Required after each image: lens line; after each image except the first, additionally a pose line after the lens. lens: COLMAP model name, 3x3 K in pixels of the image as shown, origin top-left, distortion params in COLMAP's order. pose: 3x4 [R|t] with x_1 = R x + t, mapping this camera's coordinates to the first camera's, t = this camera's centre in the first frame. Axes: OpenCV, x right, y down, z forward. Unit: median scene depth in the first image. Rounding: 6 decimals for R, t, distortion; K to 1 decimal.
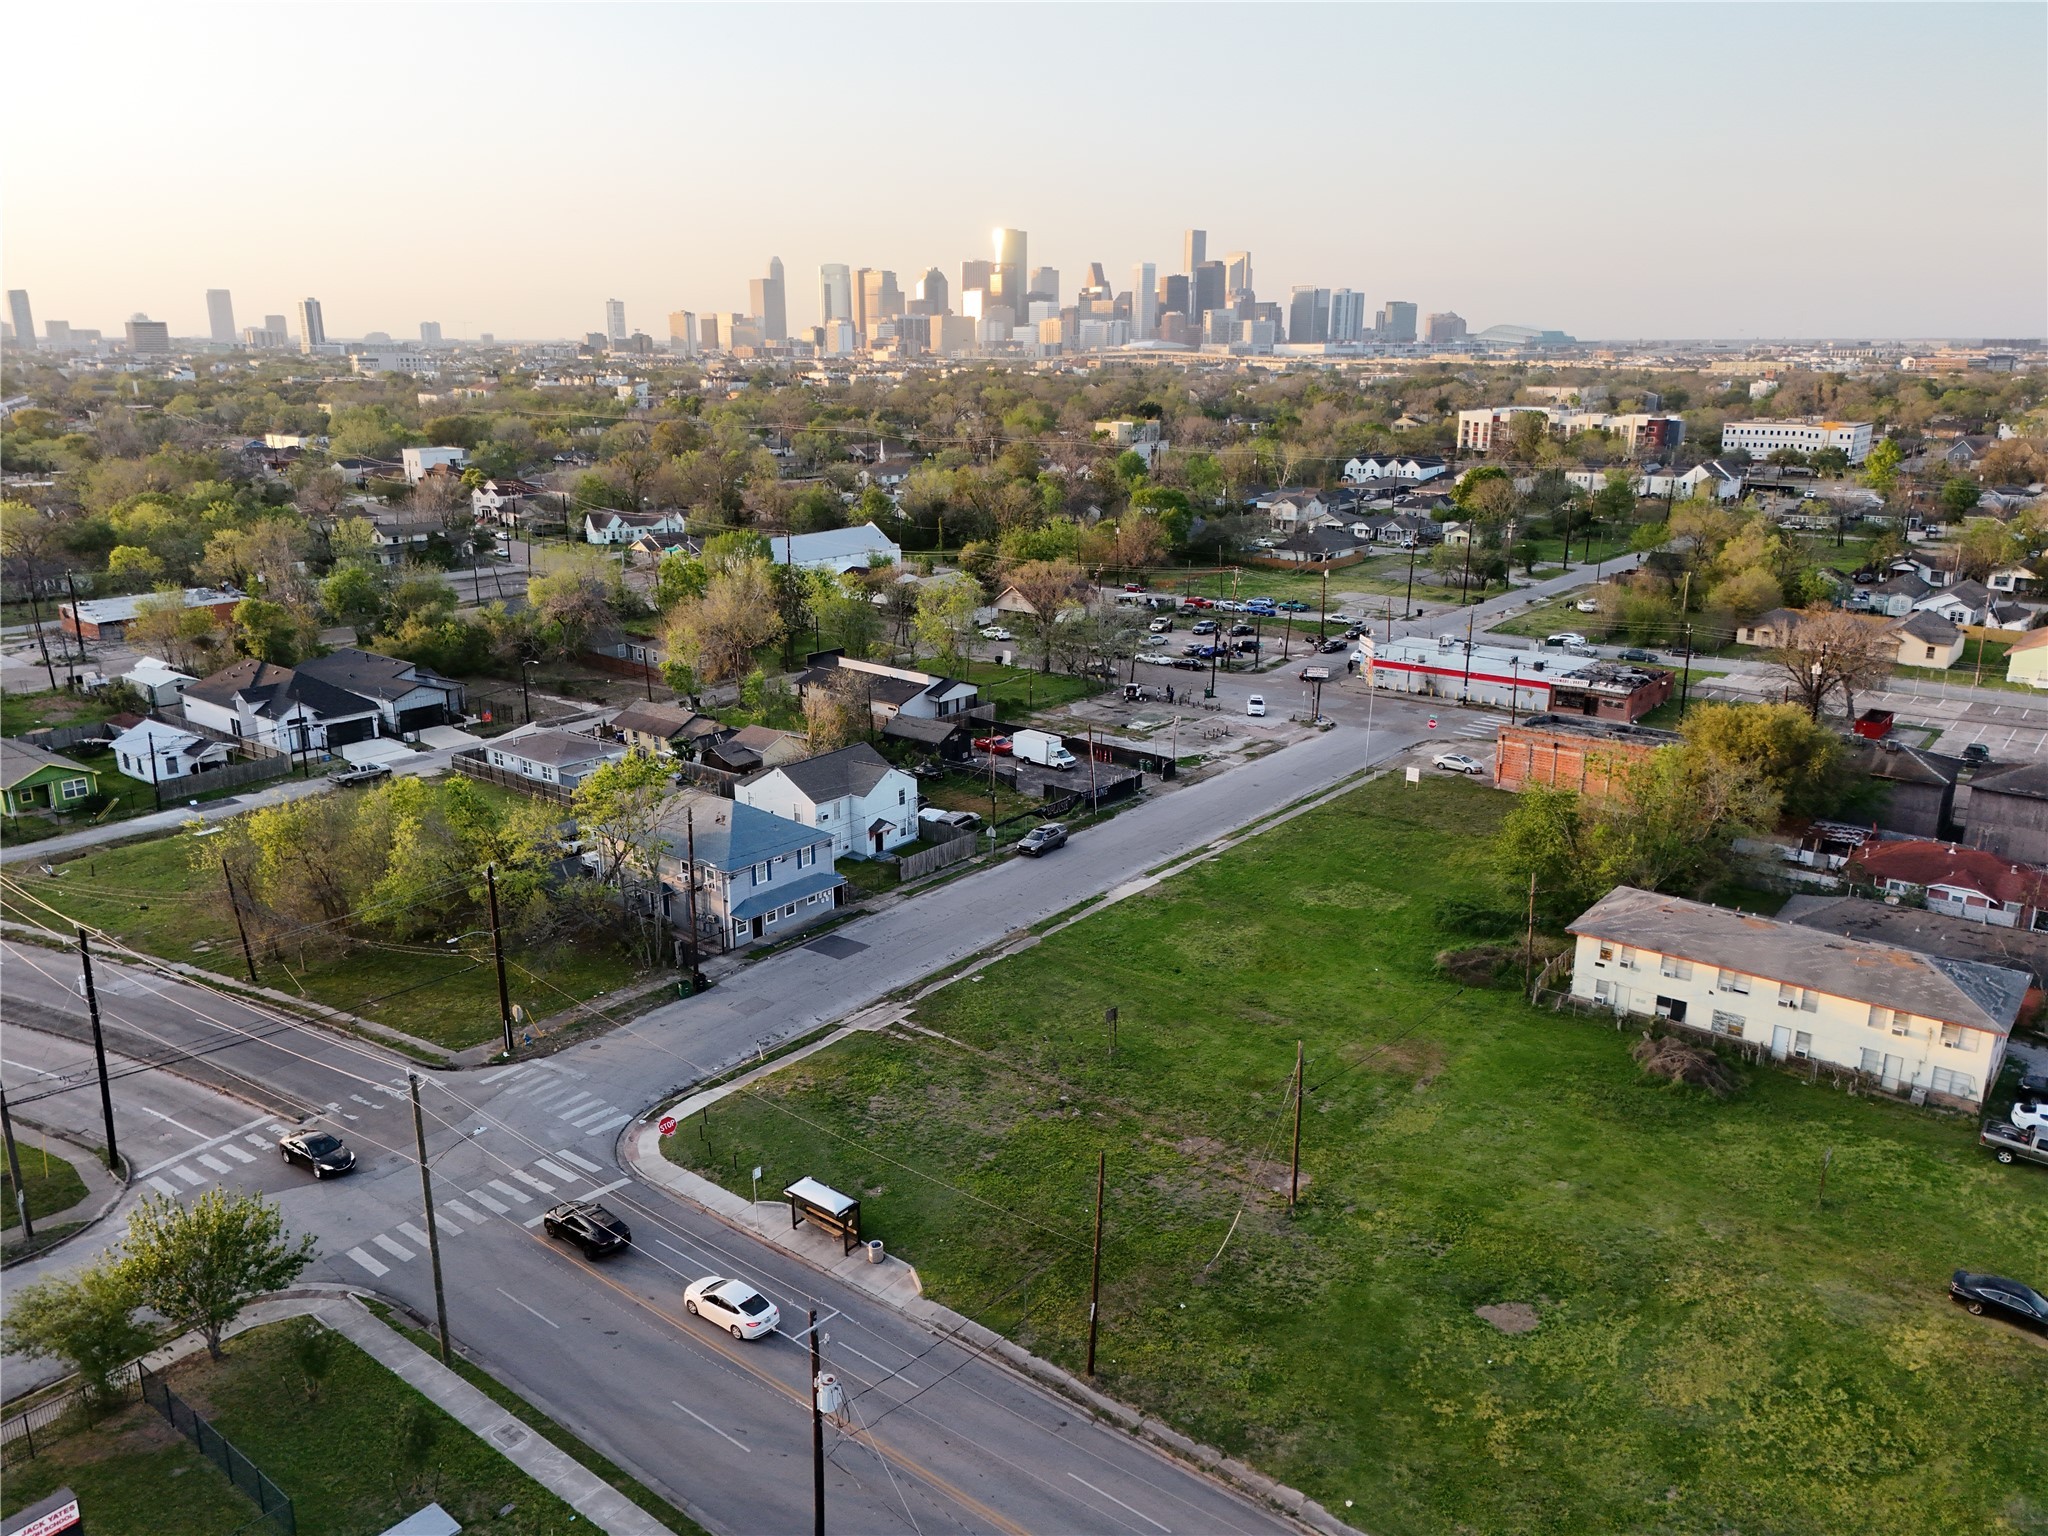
lens RADIAL K [[1499.2, 0, 1024.0], [0, 1499.2, 768.0], [0, 0, 1]] dist [0.070669, -0.063956]
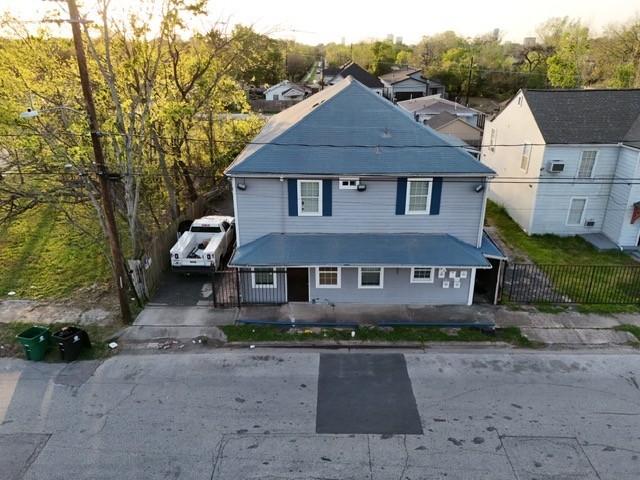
lens RADIAL K [[468.5, 0, 320.0], [0, 468.5, 240.0], [0, 0, 1]] dist [0.070669, -0.063956]
pose [[0.606231, 0.293067, -0.739321, -0.001274], [-0.214364, 0.955435, 0.202960, 0.001632], [0.765854, 0.035443, 0.642037, 0.030016]]
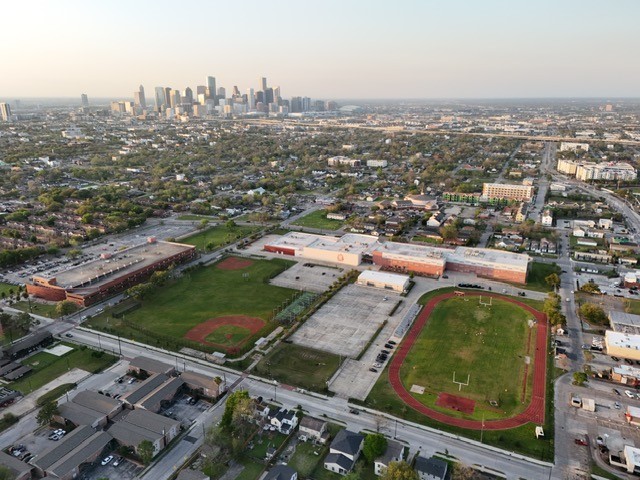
lens RADIAL K [[468.5, 0, 320.0], [0, 468.5, 240.0], [0, 0, 1]] dist [0.070669, -0.063956]
pose [[0.973032, -0.069918, 0.219817, -0.037356], [0.065212, 0.997461, 0.028602, 0.008515], [-0.221259, -0.013496, 0.975122, -0.168425]]
